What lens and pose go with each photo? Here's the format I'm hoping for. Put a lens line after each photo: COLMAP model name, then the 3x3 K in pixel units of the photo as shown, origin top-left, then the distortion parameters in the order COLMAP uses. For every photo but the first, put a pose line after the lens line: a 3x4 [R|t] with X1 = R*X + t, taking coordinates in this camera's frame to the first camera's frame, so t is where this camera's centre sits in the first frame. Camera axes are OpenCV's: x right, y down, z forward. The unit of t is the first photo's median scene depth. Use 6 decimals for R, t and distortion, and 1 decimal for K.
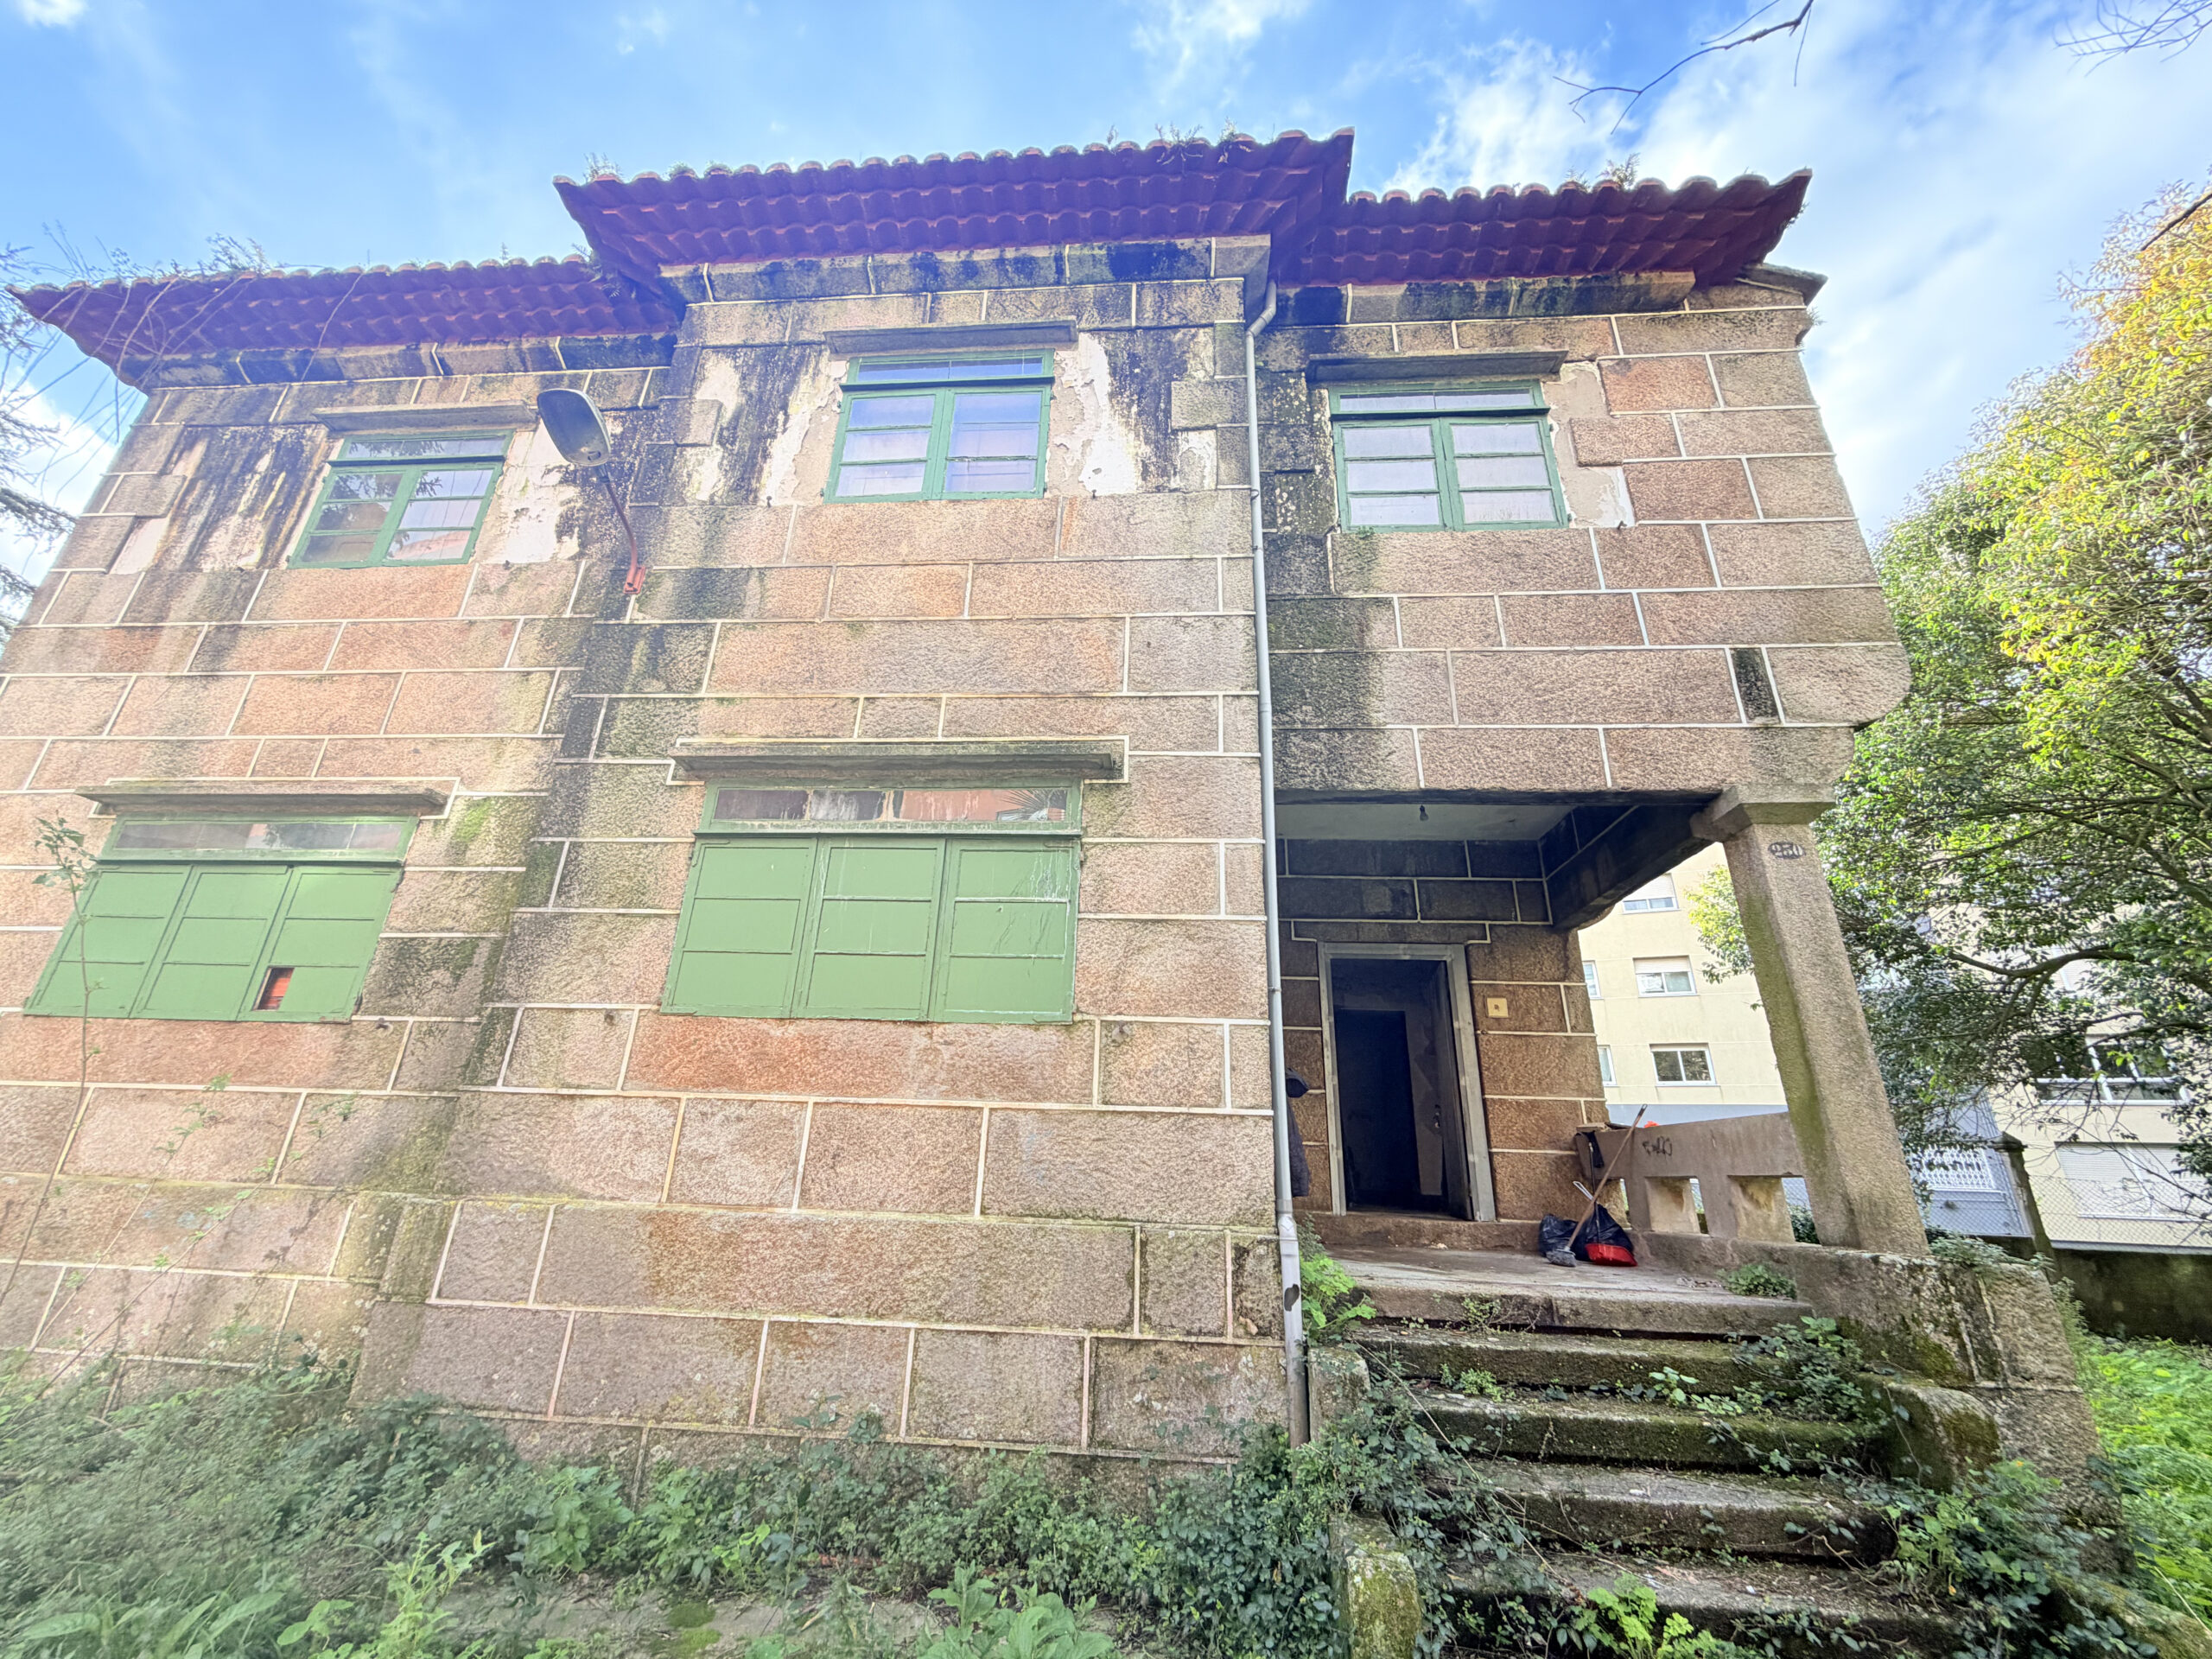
lens RADIAL K [[878.0, 0, 1097.5], [0, 878.0, 831.4], [0, 0, 1]] dist [0.000586, -0.000145]
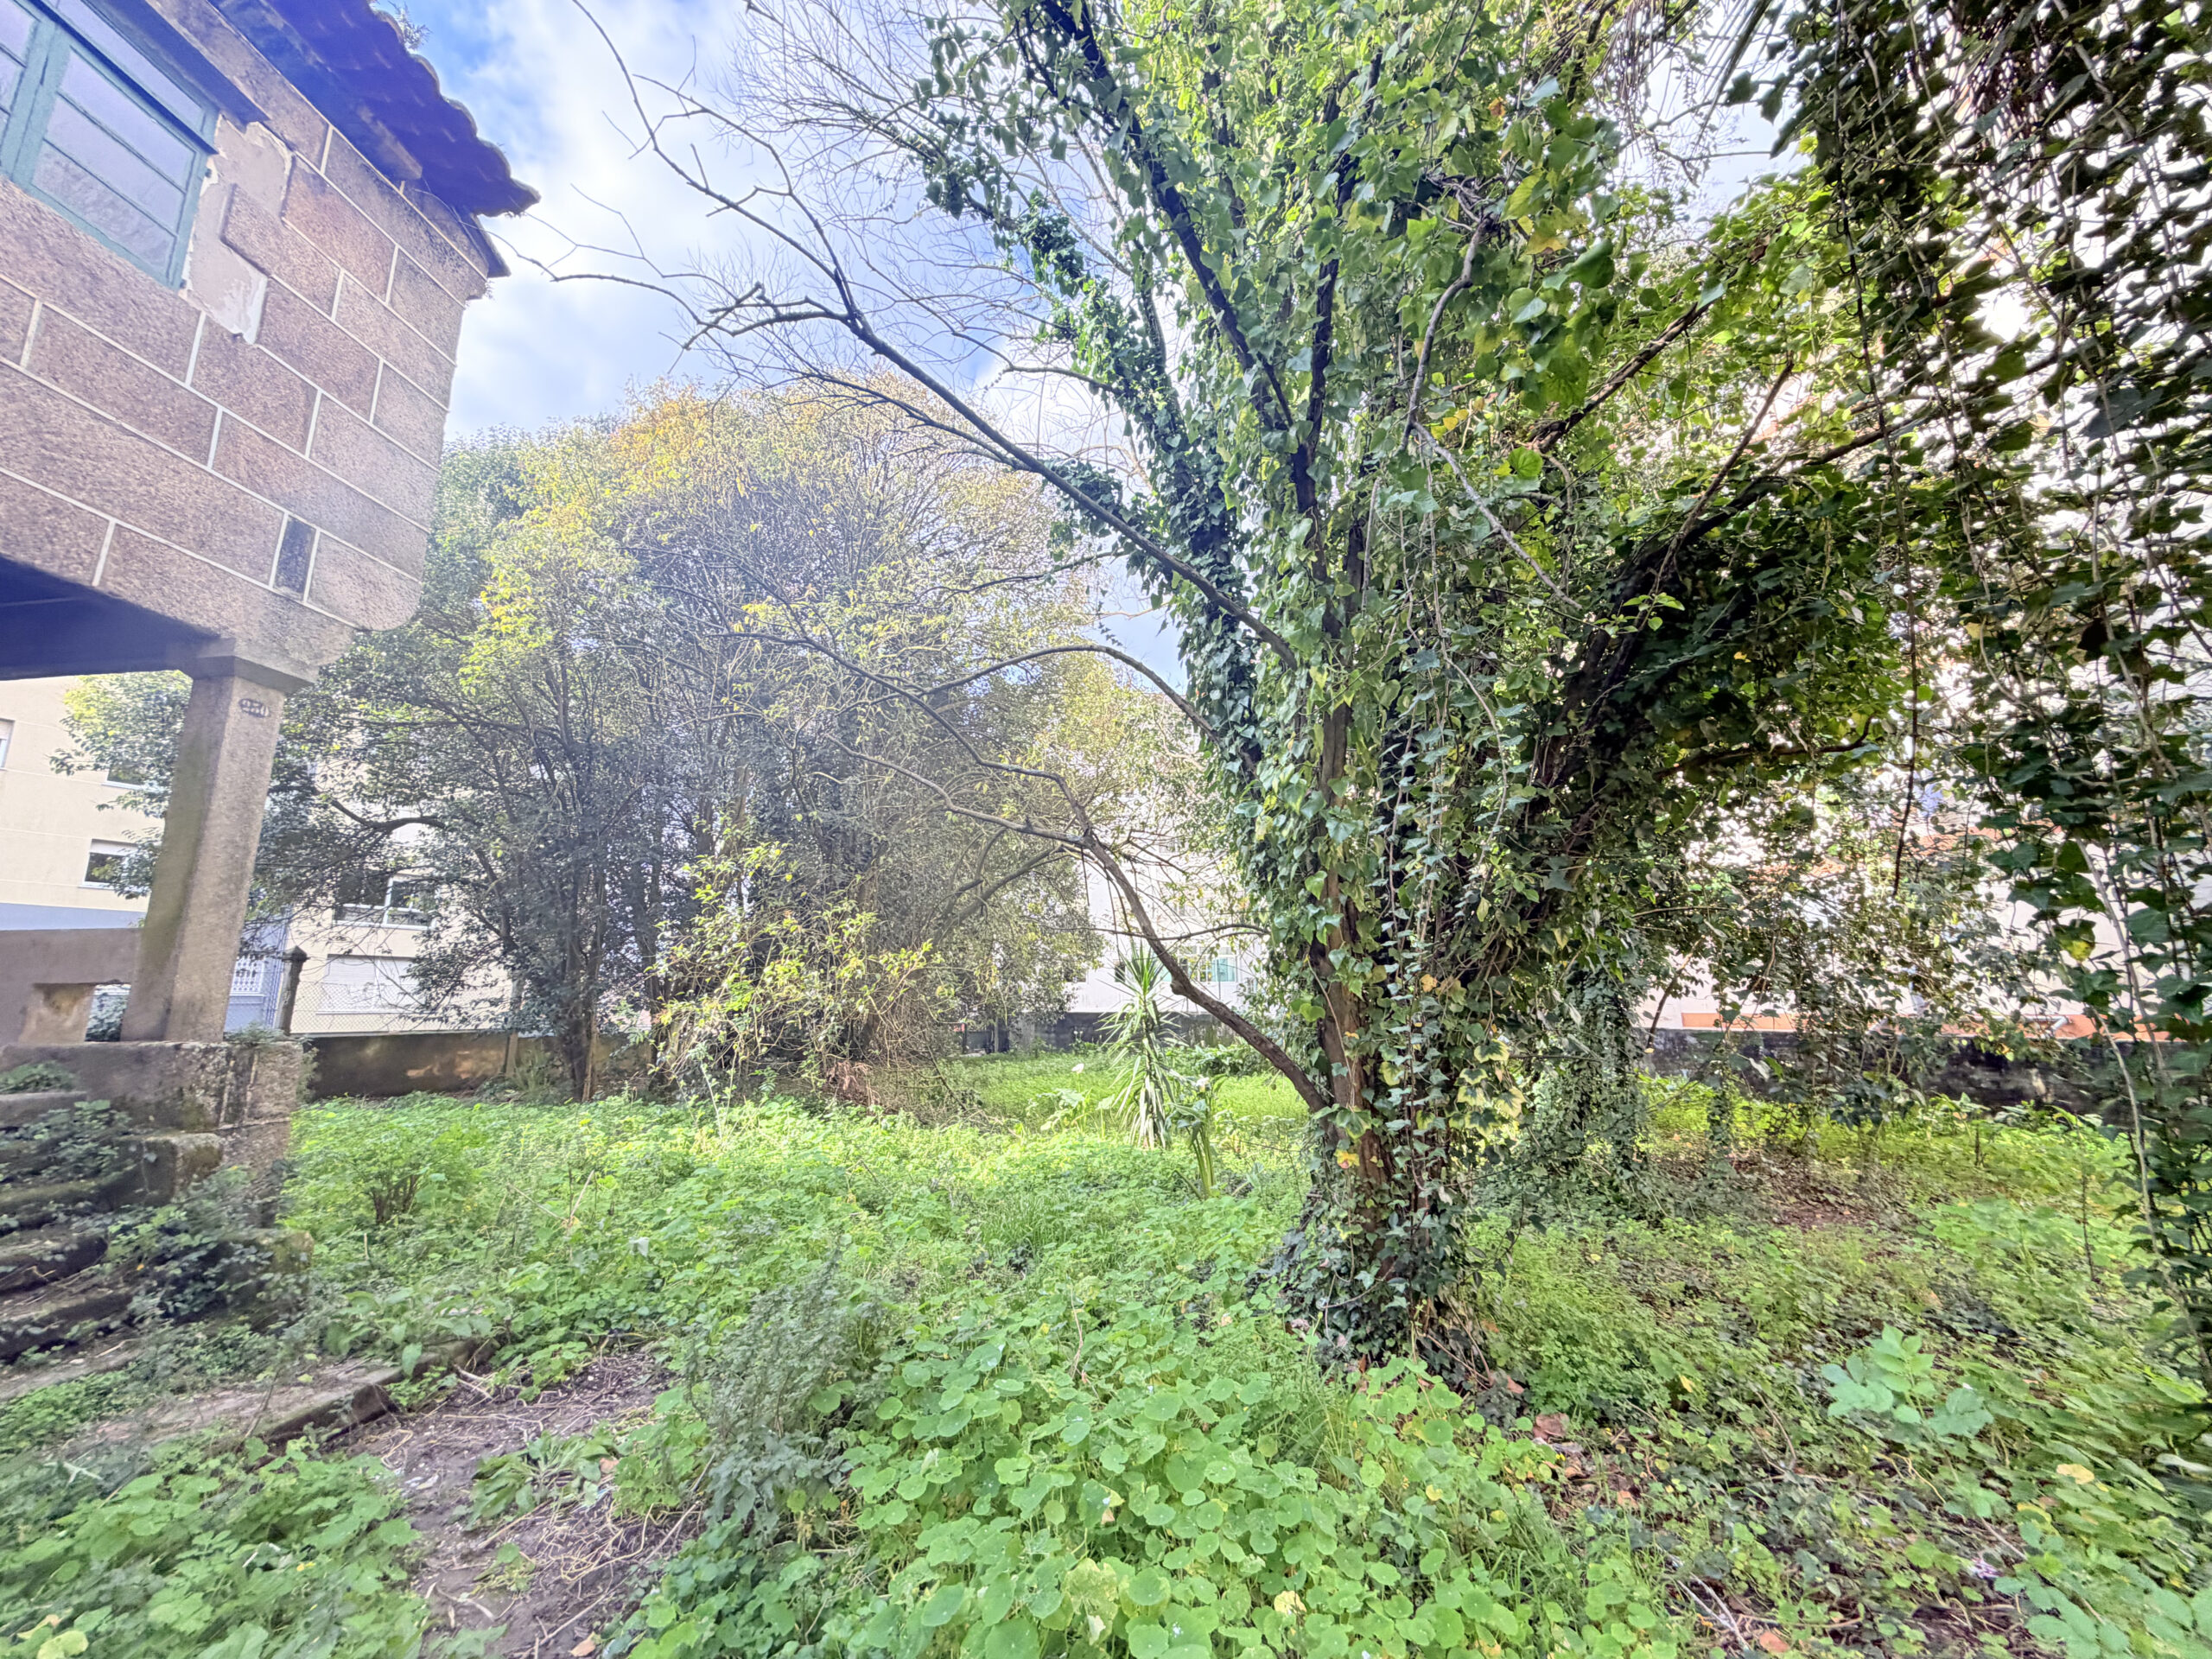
lens RADIAL K [[878.0, 0, 1097.5], [0, 878.0, 831.4], [0, 0, 1]] dist [0.000586, -0.000145]
pose [[0.052899, 0.161019, 0.985533, -0.268647], [-0.357856, 0.924425, -0.131827, -0.079183], [-0.932277, -0.345705, 0.106523, -0.199150]]
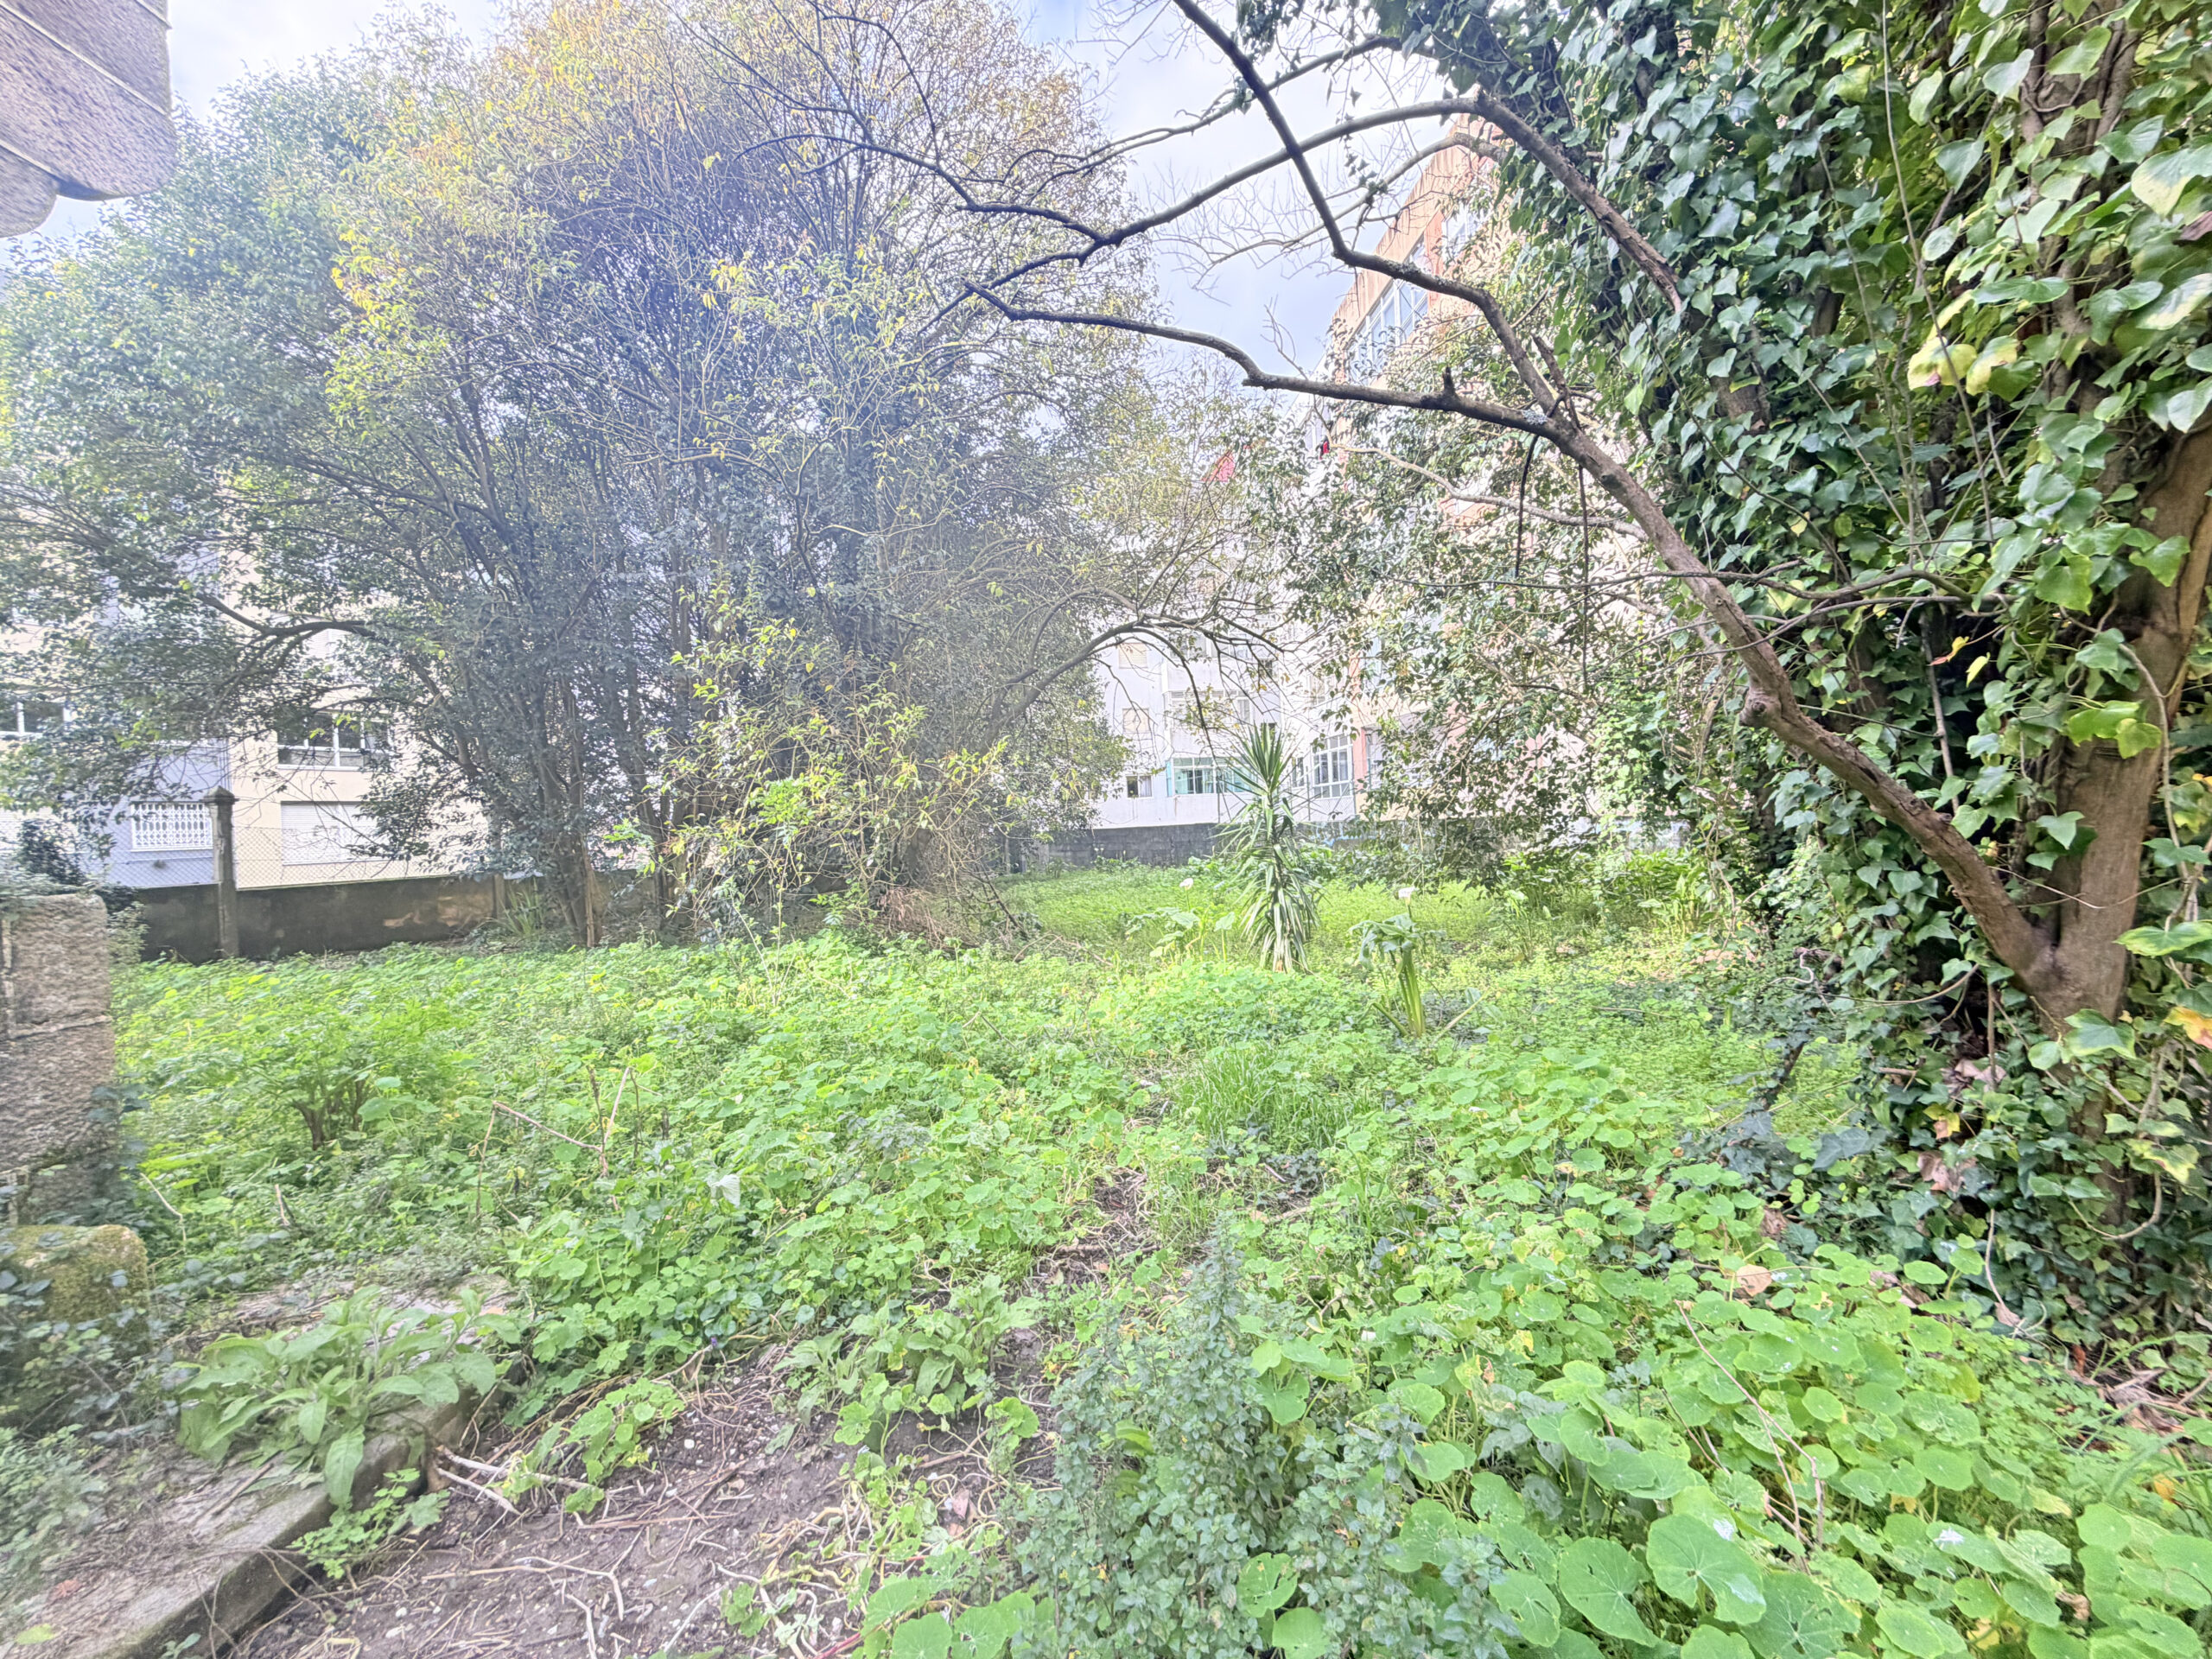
lens RADIAL K [[878.0, 0, 1097.5], [0, 878.0, 831.4], [0, 0, 1]] dist [0.000586, -0.000145]
pose [[0.033144, -0.041731, 0.998579, 0.225374], [-0.318408, 0.946627, 0.050128, 0.078960], [-0.947374, -0.319617, 0.018087, 0.084461]]
